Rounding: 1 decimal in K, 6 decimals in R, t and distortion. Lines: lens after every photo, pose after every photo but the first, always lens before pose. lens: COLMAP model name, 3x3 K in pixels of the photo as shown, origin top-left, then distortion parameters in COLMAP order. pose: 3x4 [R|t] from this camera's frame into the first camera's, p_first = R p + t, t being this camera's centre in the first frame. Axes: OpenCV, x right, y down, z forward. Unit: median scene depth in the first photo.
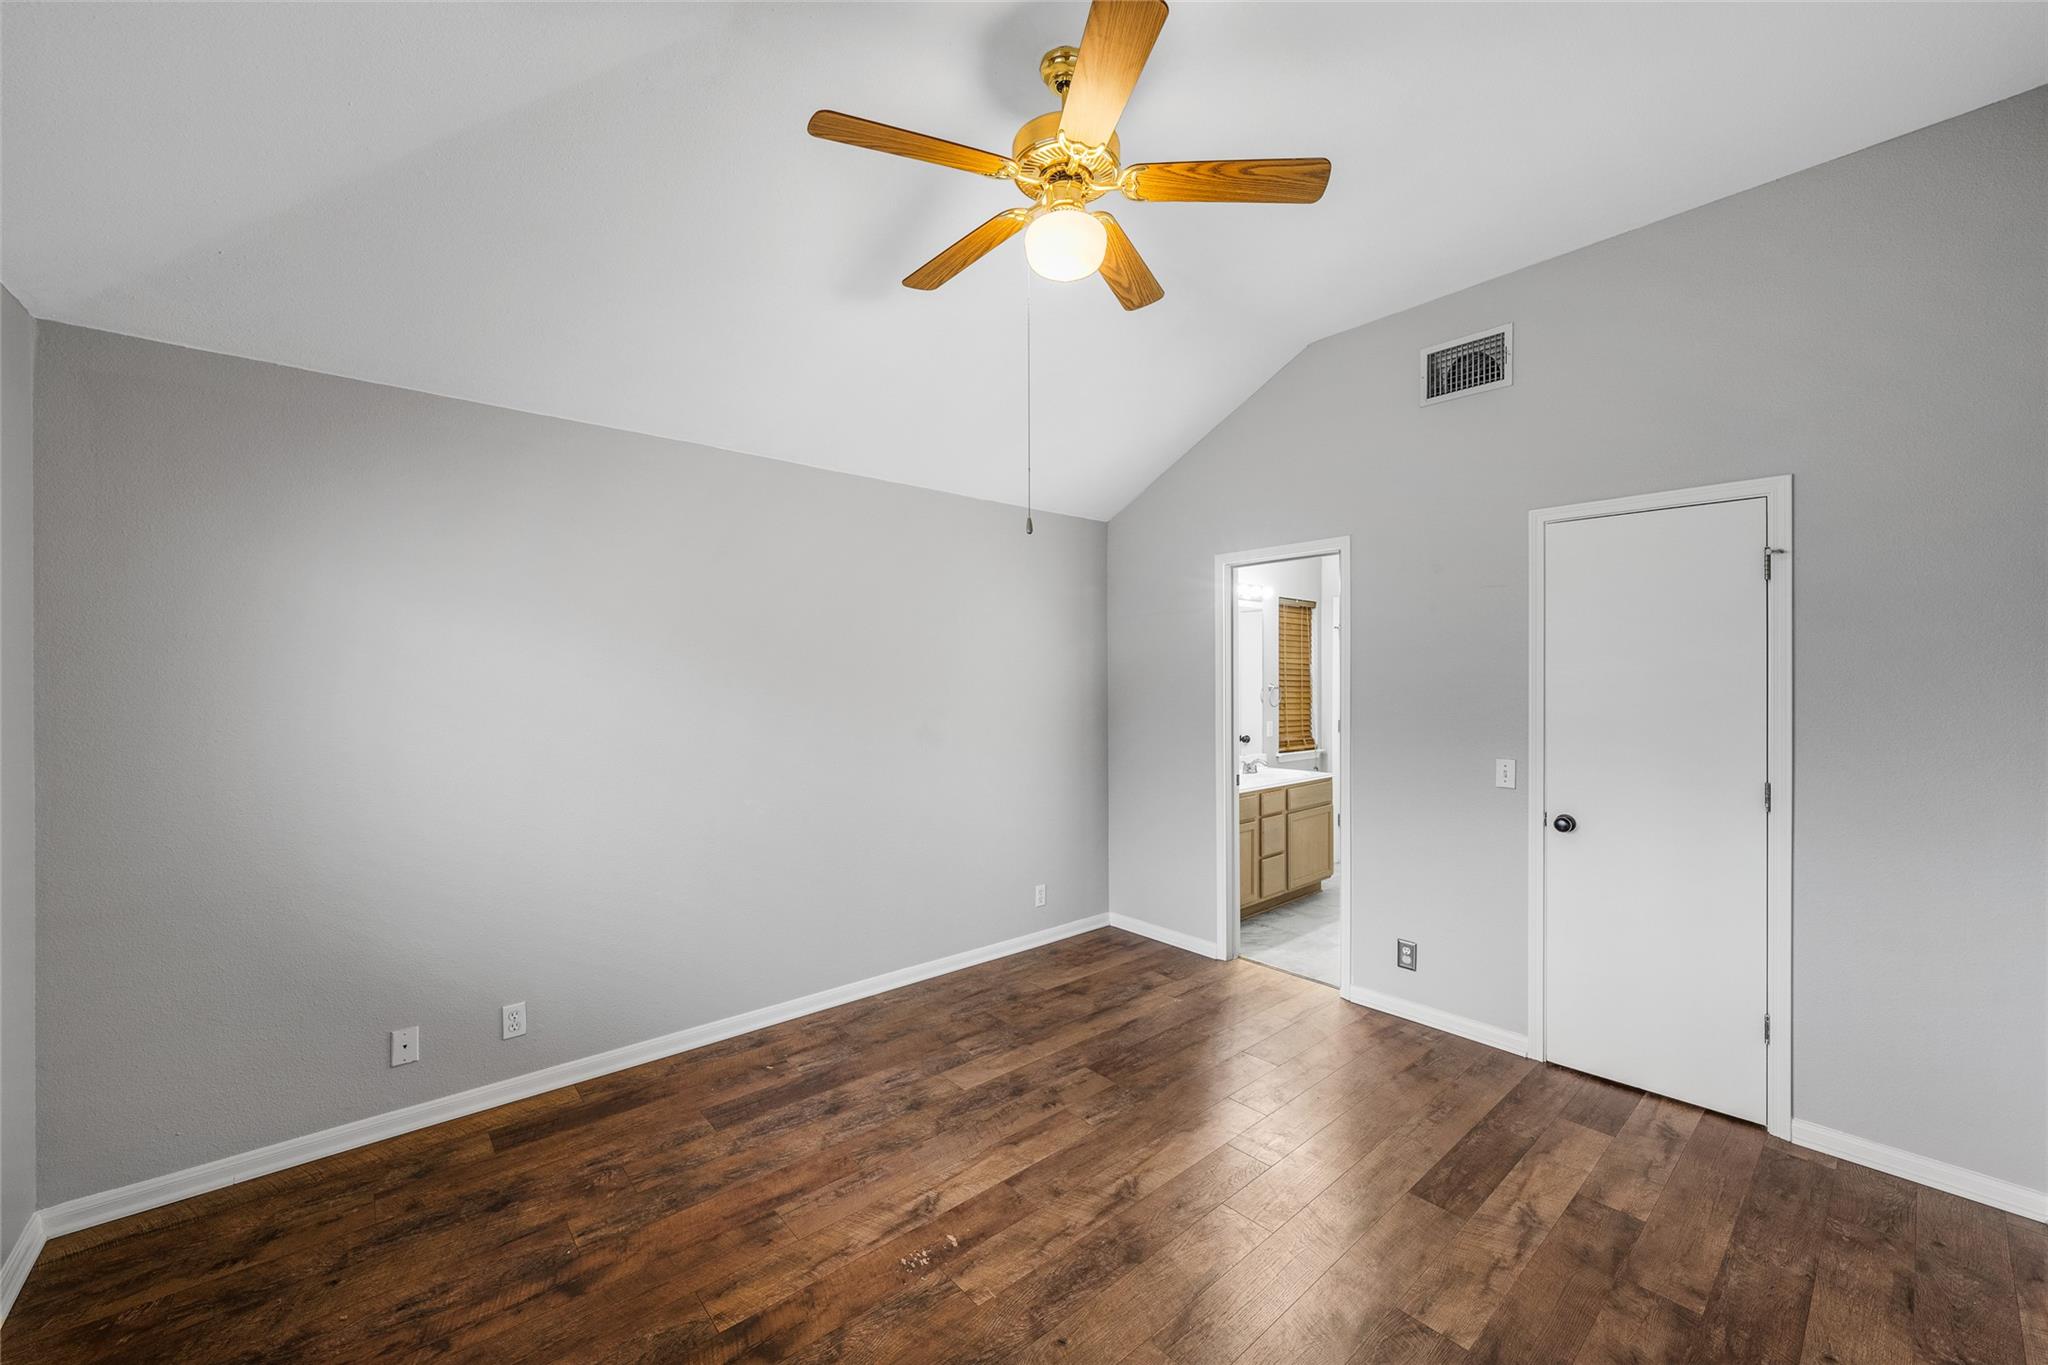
lens RADIAL K [[787.9, 0, 1014.6], [0, 787.9, 686.2], [0, 0, 1]] dist [-0.000602, -0.000003]
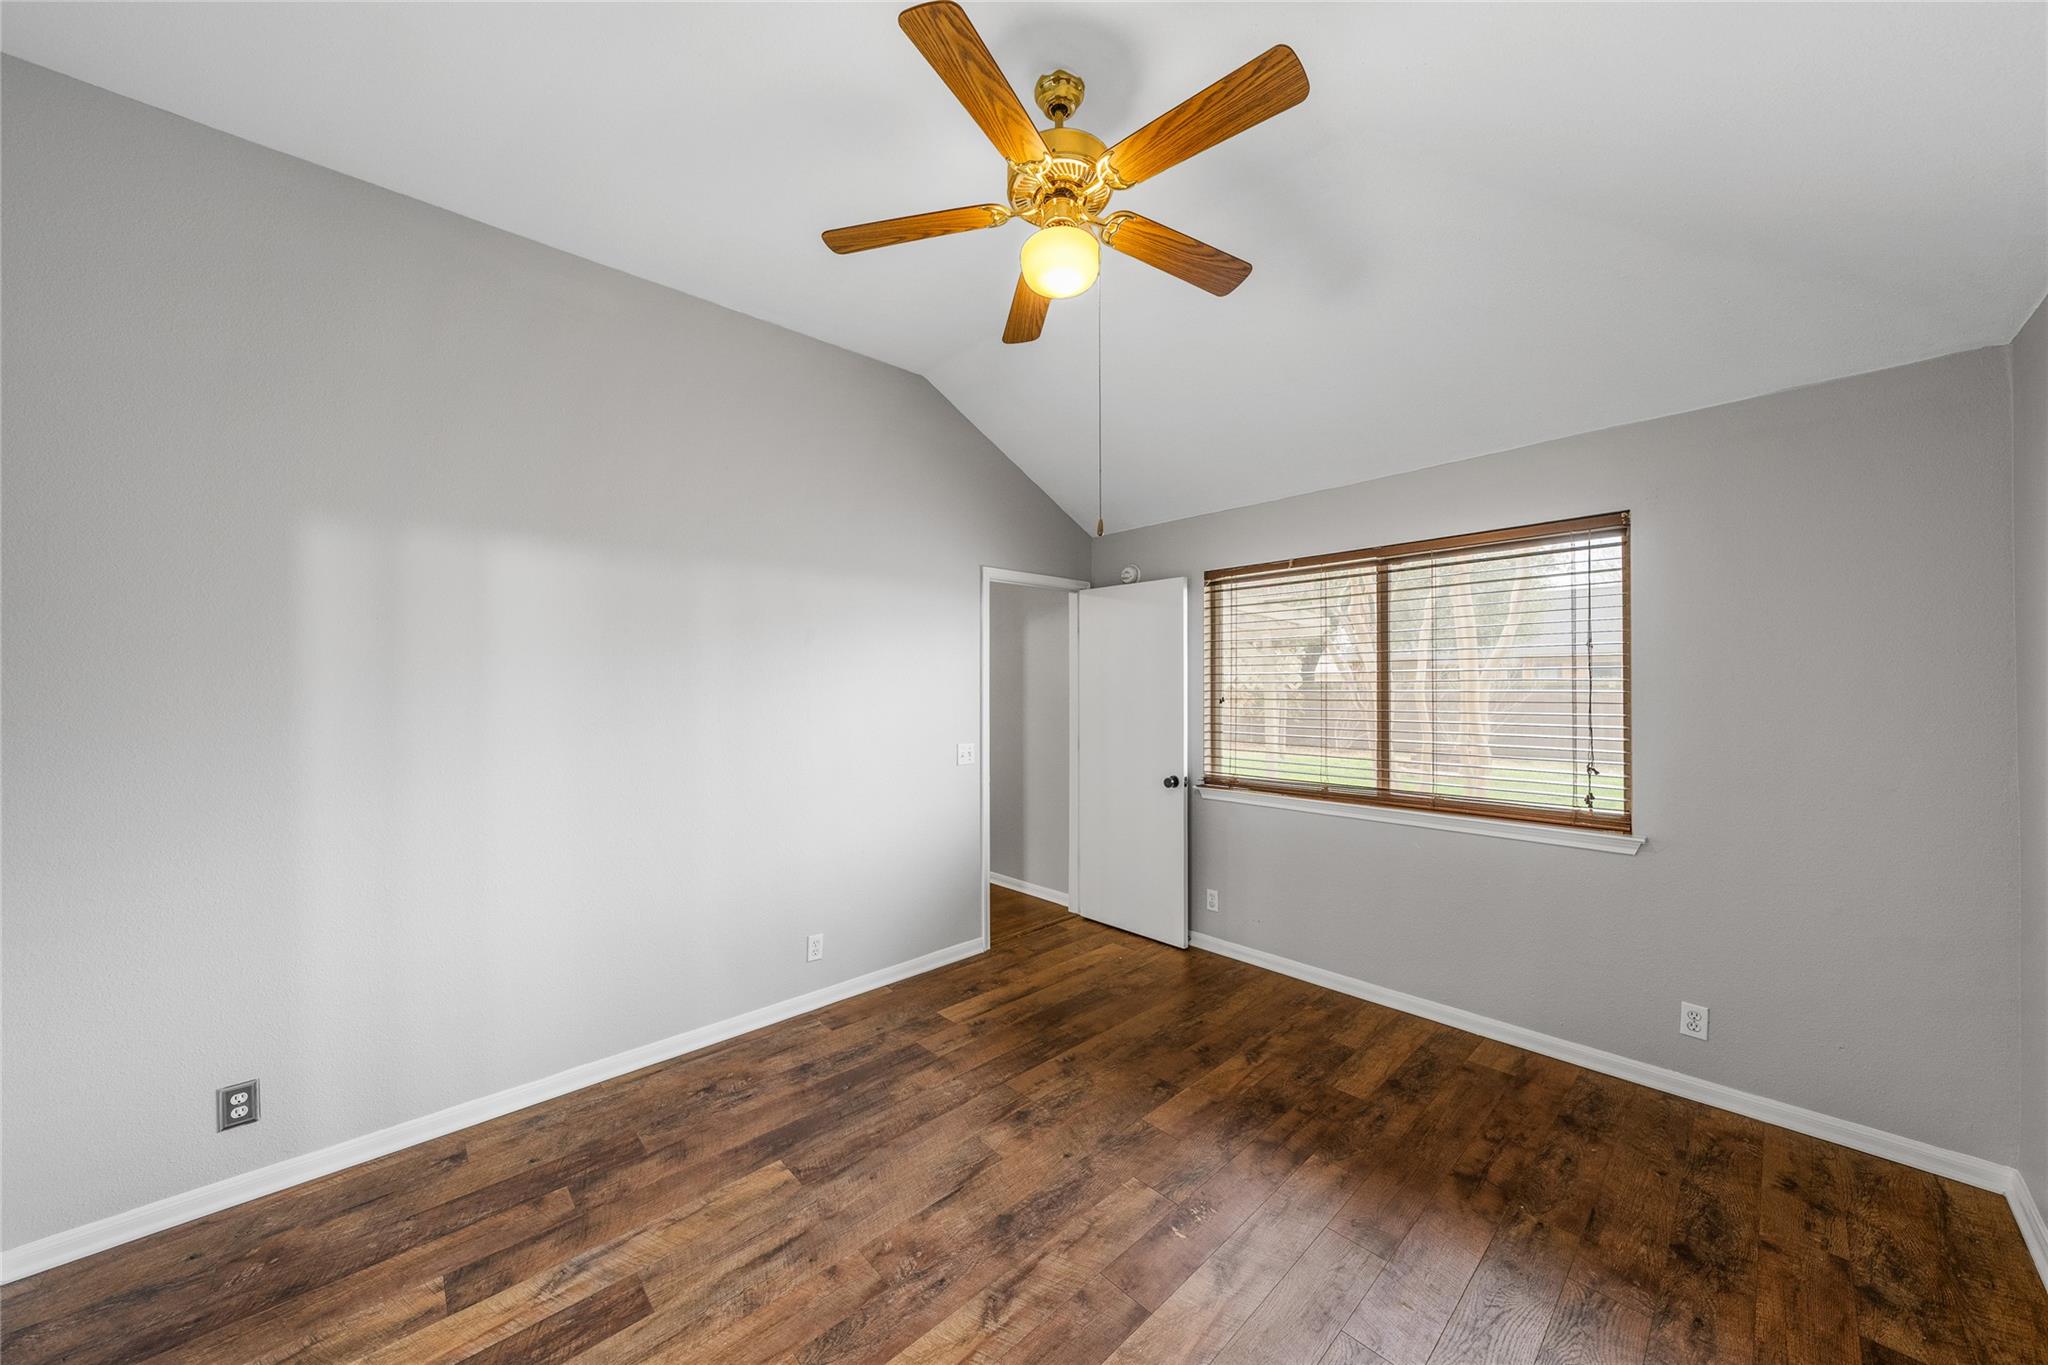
lens RADIAL K [[708.8, 0, 1022.0], [0, 708.8, 681.7], [0, 0, 1]] dist [-0.000086, -0.000004]
pose [[-0.999227, 0.006202, -0.038824, 0.142389], [0.006099, 0.999978, 0.002773, -0.013480], [0.038840, 0.002534, -0.999242, 1.752546]]
